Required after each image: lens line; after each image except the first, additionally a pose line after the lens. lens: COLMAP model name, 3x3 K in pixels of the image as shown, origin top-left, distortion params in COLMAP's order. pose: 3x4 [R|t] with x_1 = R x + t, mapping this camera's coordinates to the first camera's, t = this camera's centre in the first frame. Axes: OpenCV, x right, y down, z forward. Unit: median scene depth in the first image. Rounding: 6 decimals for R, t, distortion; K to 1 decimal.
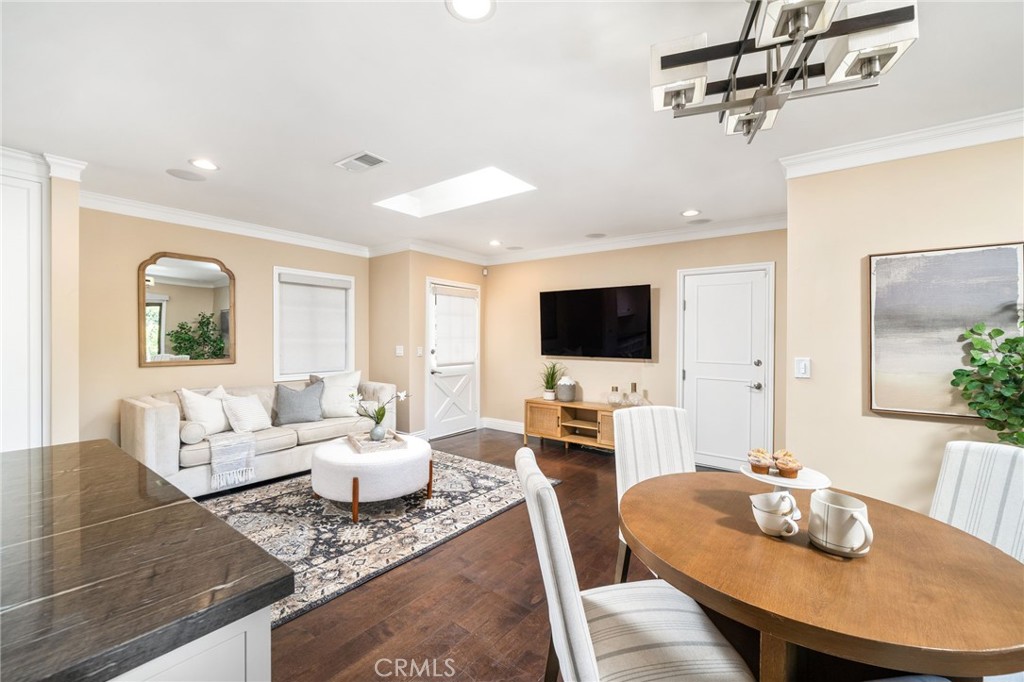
lens RADIAL K [[427.4, 0, 512.0], [0, 427.4, 341.0], [0, 0, 1]] dist [0.000020, -0.000012]
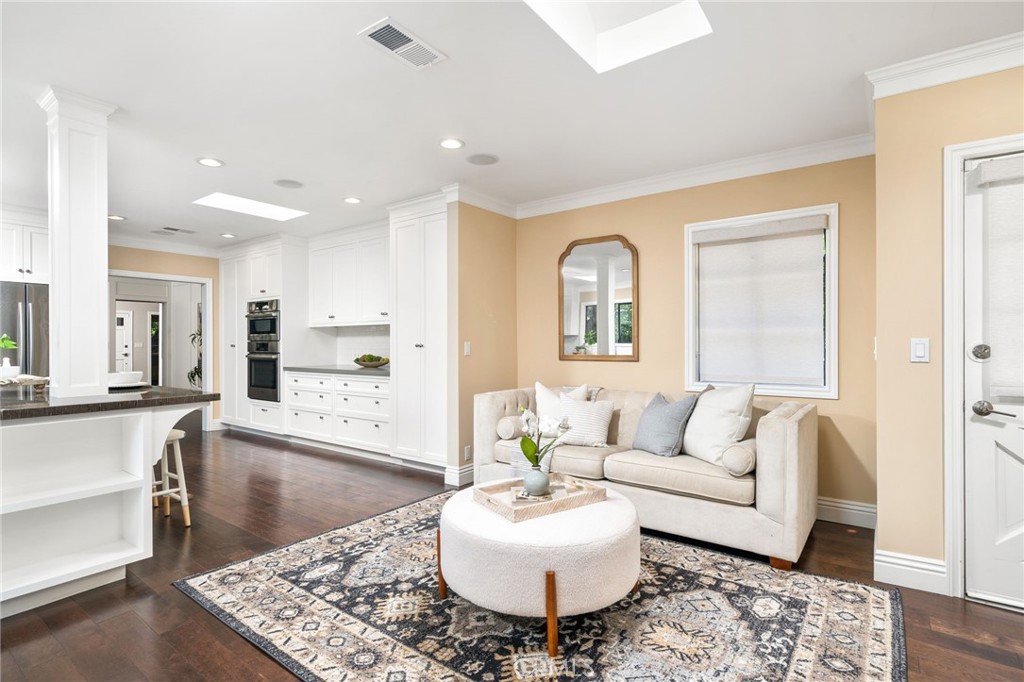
lens RADIAL K [[501.8, 0, 504.6], [0, 501.8, 348.0], [0, 0, 1]] dist [0.003297, 0.000167]
pose [[0.015794, -0.000507, -0.999875, 0.414467], [-0.004770, 0.999988, -0.000582, 0.045912], [0.999864, 0.004779, 0.015791, 1.119230]]
